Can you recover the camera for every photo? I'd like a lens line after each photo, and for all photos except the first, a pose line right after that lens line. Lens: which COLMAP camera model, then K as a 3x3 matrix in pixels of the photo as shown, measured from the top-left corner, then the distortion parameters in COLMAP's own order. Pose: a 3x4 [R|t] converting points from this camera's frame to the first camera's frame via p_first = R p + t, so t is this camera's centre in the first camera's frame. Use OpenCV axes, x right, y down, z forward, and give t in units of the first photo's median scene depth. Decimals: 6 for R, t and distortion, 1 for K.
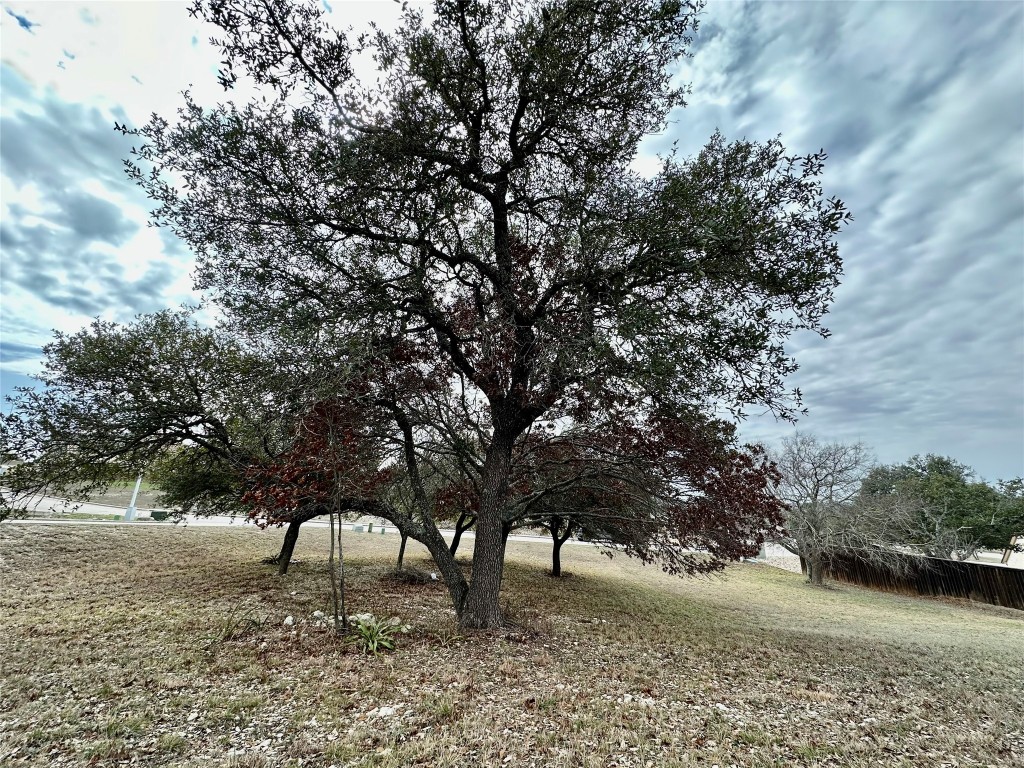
lens RADIAL K [[415.3, 0, 508.8], [0, 415.3, 388.8], [0, 0, 1]] dist [0.010616, 0.000063]
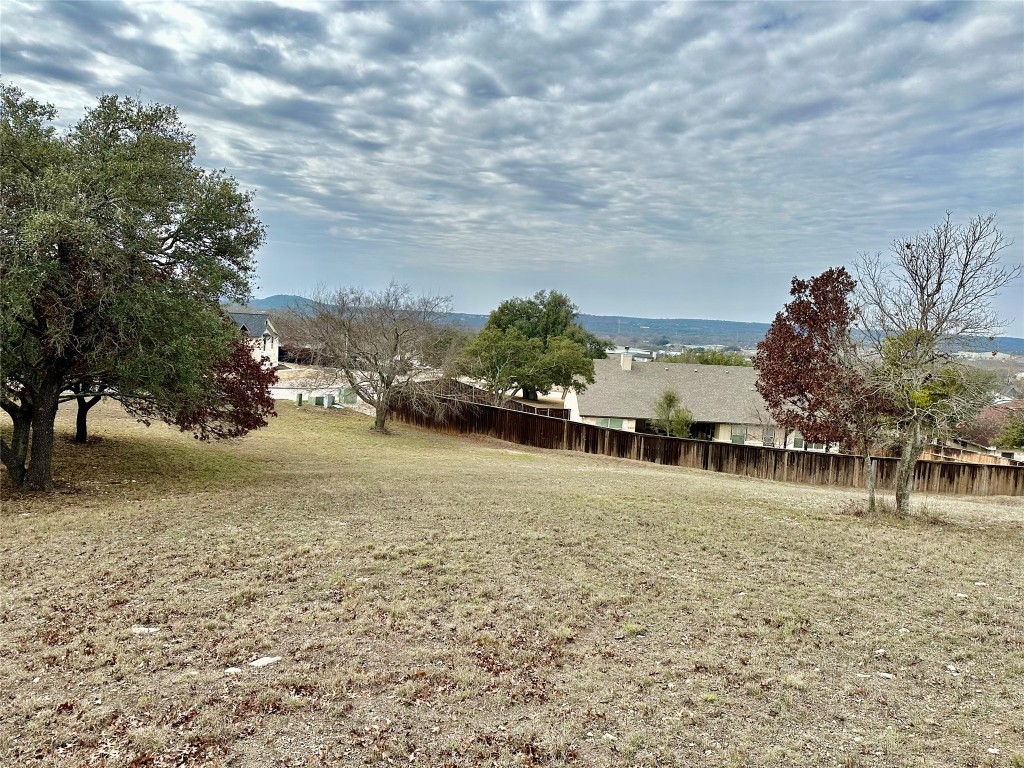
lens RADIAL K [[726.9, 0, 515.8], [0, 726.9, 377.3], [0, 0, 1]] dist [0.094836, -0.093924]
pose [[0.794014, -0.000920, 0.607899, -0.035773], [-0.222096, 0.930430, 0.291502, -0.112057], [-0.565875, -0.366468, 0.738570, -0.205945]]
